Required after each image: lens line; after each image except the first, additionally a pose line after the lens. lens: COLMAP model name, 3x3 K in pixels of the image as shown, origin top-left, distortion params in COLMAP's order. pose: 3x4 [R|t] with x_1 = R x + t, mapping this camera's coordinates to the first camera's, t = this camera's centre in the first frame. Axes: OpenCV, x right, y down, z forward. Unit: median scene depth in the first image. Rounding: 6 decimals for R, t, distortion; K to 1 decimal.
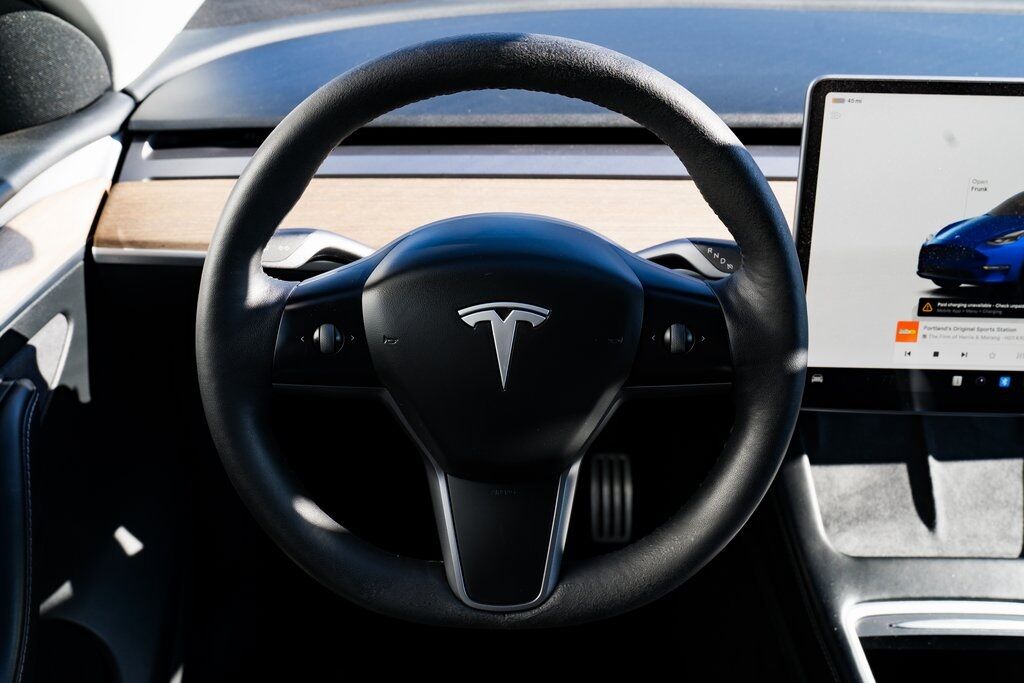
lens RADIAL K [[1069.0, 0, 506.4], [0, 1069.0, 339.6], [0, 0, 1]] dist [0.002622, 0.000000]
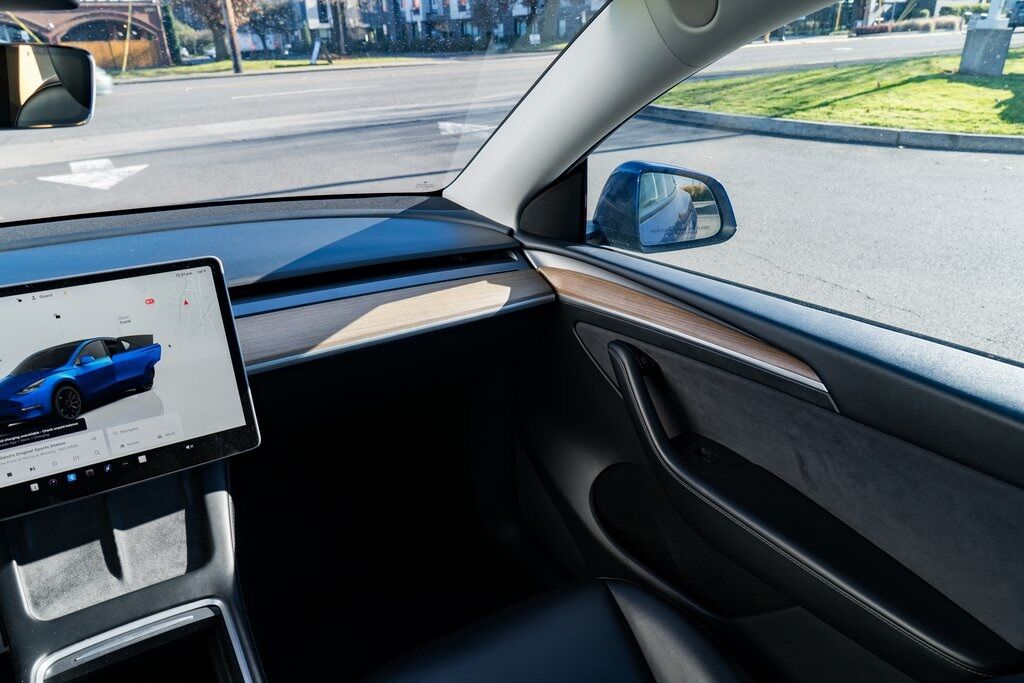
lens RADIAL K [[694.2, 0, 512.9], [0, 694.2, 346.2], [0, 0, 1]] dist [-0.021298, 0.008329]
pose [[0.857567, -0.238114, 0.455940, 0.606878], [0.292546, 0.954860, -0.051569, 0.095510], [-0.423080, 0.177607, 0.888515, -0.150006]]
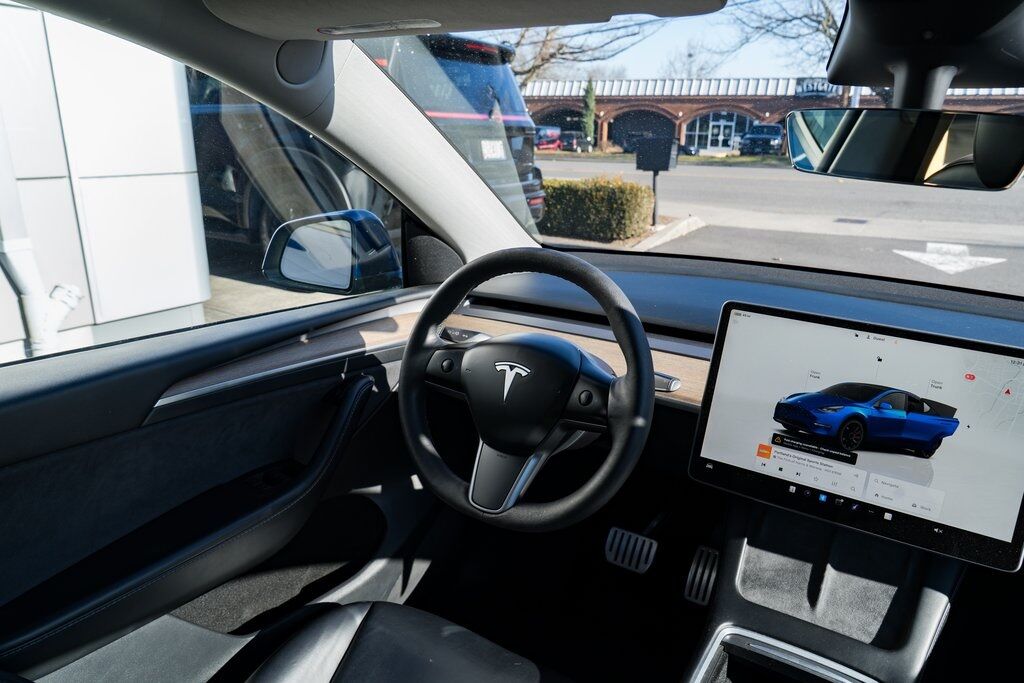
lens RADIAL K [[694.2, 0, 512.3], [0, 694.2, 350.2], [0, 0, 1]] dist [-0.021298, 0.008329]
pose [[0.842773, 0.173369, -0.509585, 0.571638], [-0.289492, 0.944122, -0.157569, 0.131696], [0.453793, 0.280315, 0.845870, -0.171041]]
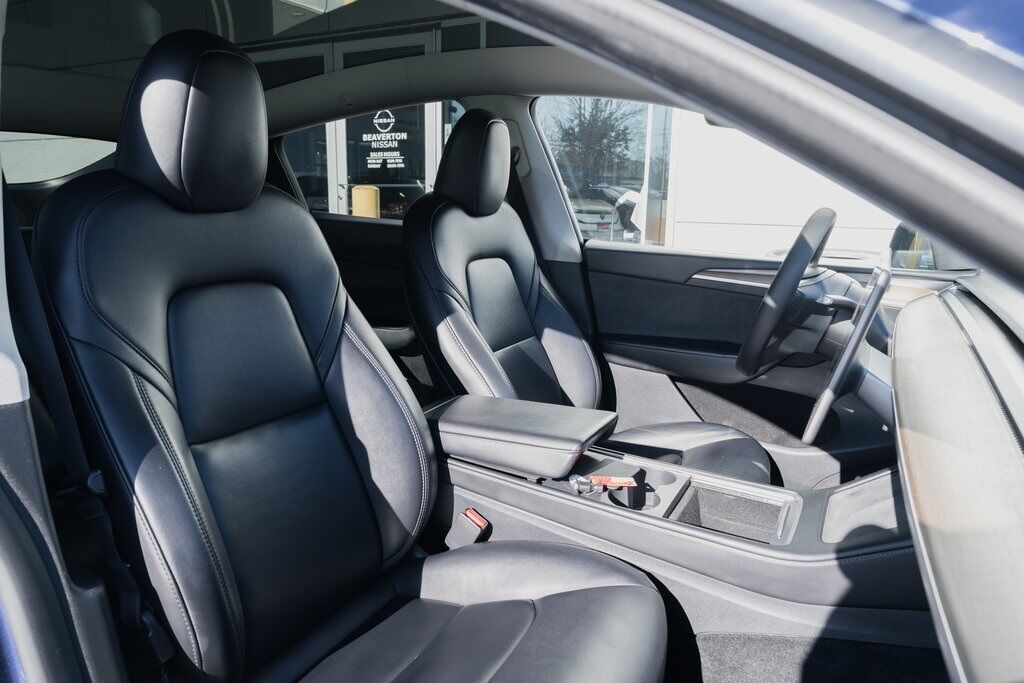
lens RADIAL K [[694.2, 0, 507.3], [0, 694.2, 343.7], [0, 0, 1]] dist [-0.021298, 0.008329]
pose [[-0.477974, 0.165844, -0.862576, 1.917884], [-0.470175, 0.781176, 0.410729, -0.287300], [0.741941, 0.601880, -0.295406, 0.888122]]
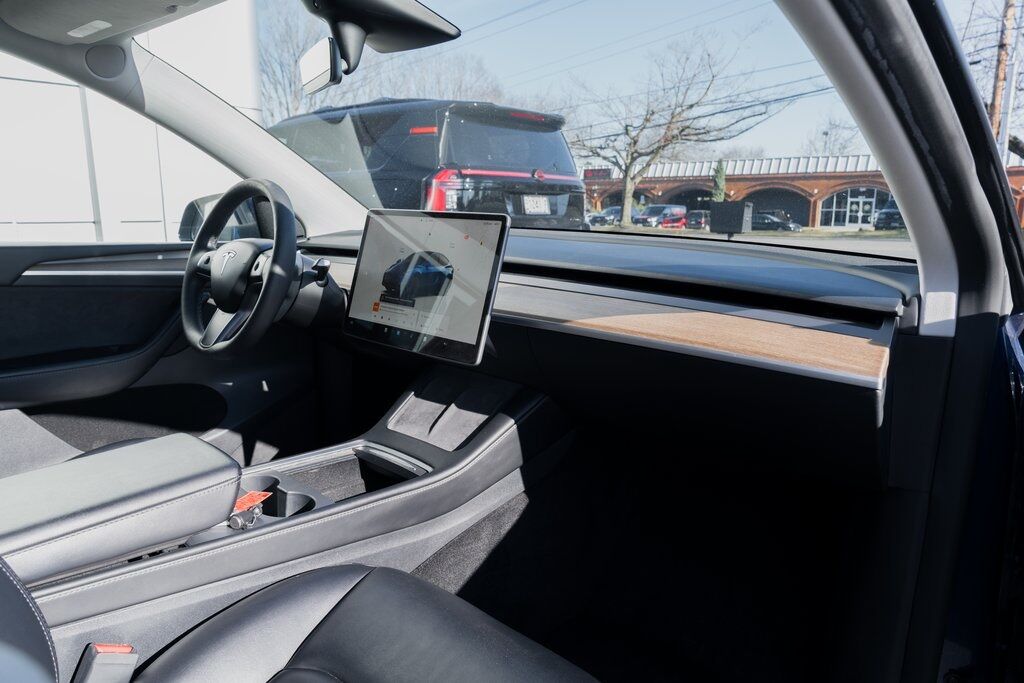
lens RADIAL K [[694.2, 0, 509.6], [0, 694.2, 350.2], [0, 0, 1]] dist [-0.021298, 0.008329]
pose [[0.724229, 0.131908, -0.676825, 1.699374], [-0.353776, 0.913587, -0.200503, 0.296913], [0.591891, 0.384654, 0.708313, 0.082175]]
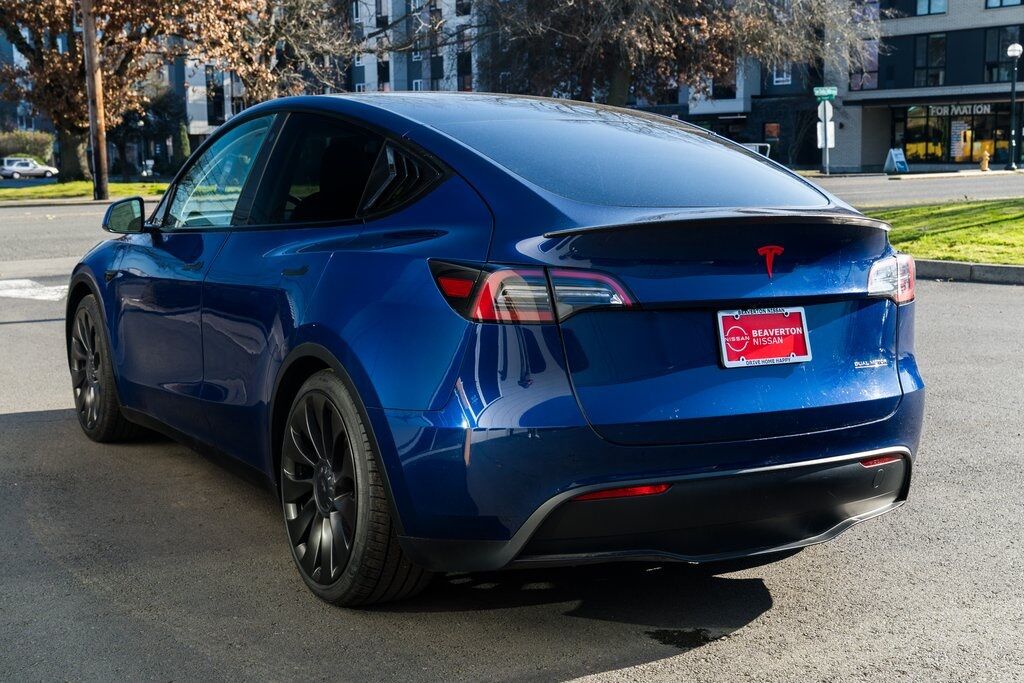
lens RADIAL K [[1404.7, 0, 518.0], [0, 1404.7, 347.5], [0, 0, 1]] dist [0.001906, 0.000000]
pose [[0.871694, -0.081196, 0.483277, -2.797856], [0.264565, 0.908085, -0.324633, 3.520609], [-0.412498, 0.410839, 0.813054, -5.898325]]
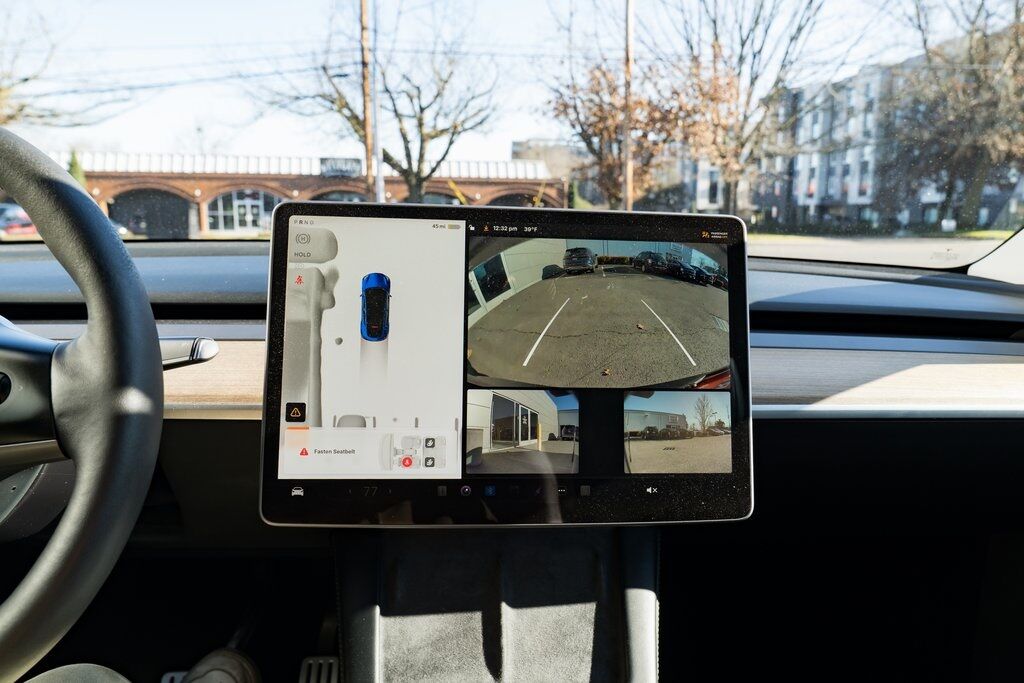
lens RADIAL K [[750.4, 0, 553.5], [0, 750.4, 359.0], [0, 0, 1]] dist [-0.024749, 0.017861]
pose [[0.995658, -0.011612, 0.092356, 0.467404], [0.043099, 0.936936, -0.346833, 0.172807], [-0.082505, 0.349307, 0.933369, 0.298222]]
